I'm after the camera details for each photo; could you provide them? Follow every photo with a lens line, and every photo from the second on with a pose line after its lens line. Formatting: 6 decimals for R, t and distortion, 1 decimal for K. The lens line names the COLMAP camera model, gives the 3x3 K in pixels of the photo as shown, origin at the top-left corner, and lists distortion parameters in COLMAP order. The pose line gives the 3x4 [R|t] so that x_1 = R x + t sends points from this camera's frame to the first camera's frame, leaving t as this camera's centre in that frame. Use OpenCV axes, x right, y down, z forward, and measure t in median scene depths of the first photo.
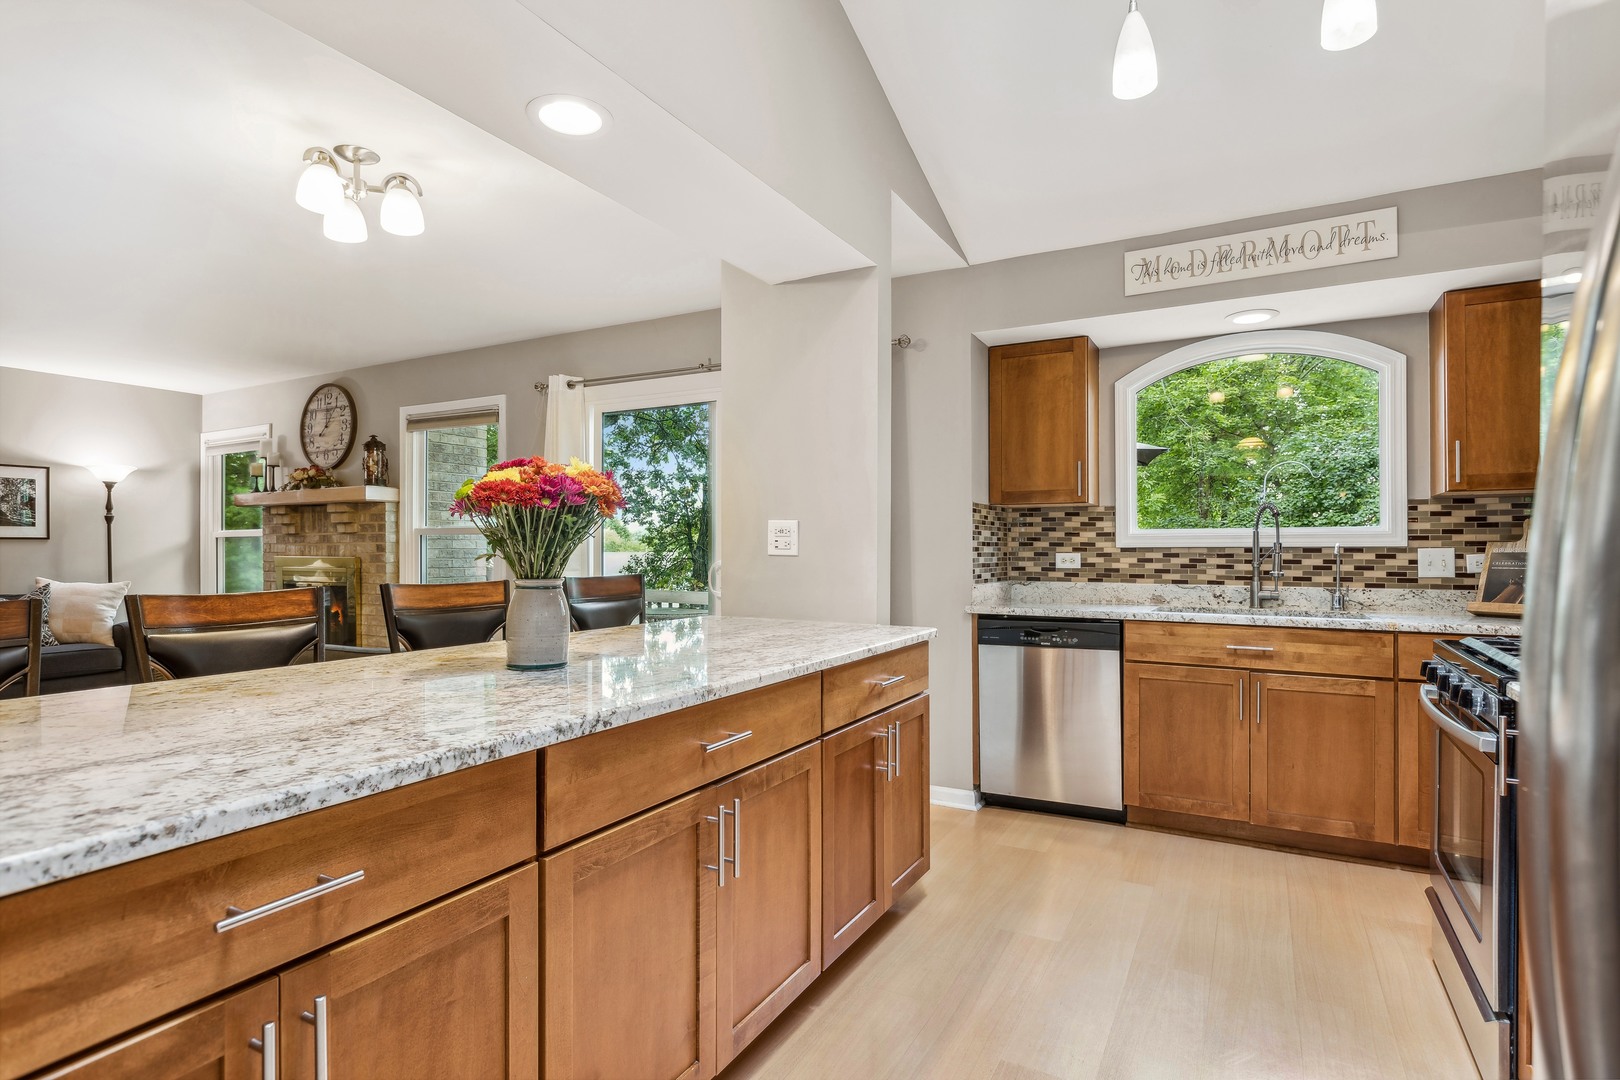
lens RADIAL K [[894.2, 0, 810.0], [0, 894.2, 540.0], [0, 0, 1]] dist [0.001342, 0.000137]
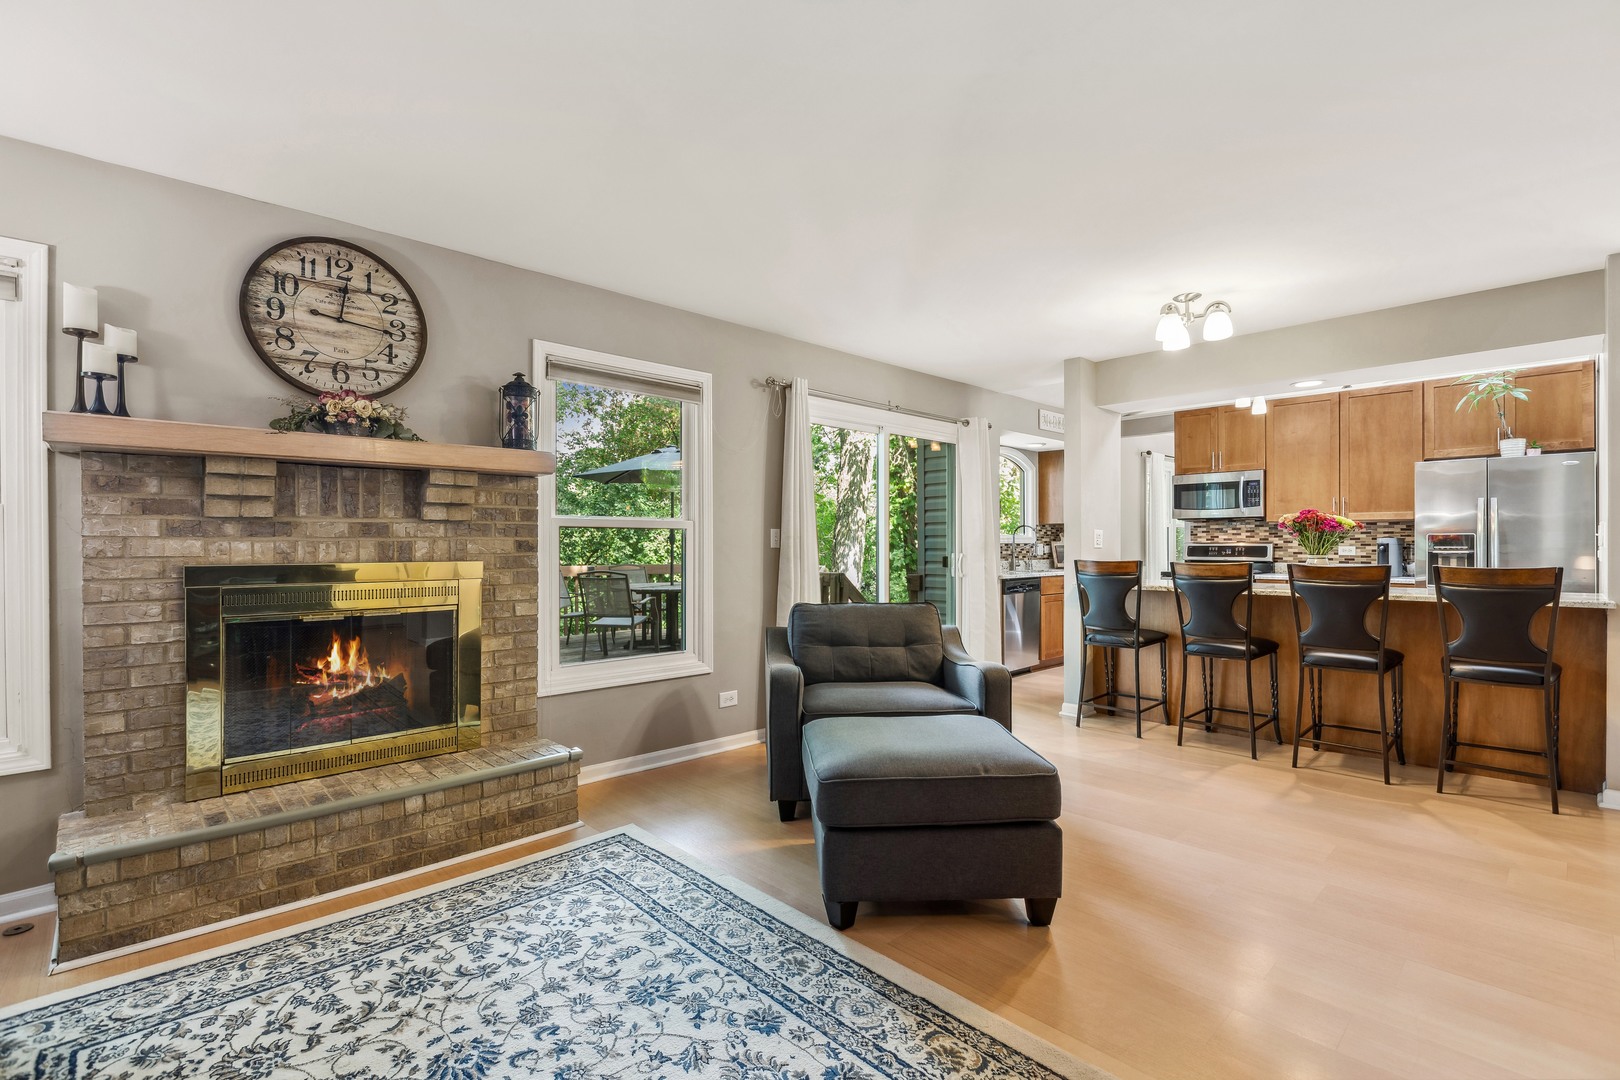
lens RADIAL K [[763.9, 0, 810.0], [0, 763.9, 540.0], [0, 0, 1]] dist [-0.000134, -0.000021]
pose [[0.256757, 0.002641, 0.966473, -0.967494], [-0.008671, 0.999962, -0.000429, 0.002828], [-0.966437, -0.008270, 0.256770, 0.648676]]
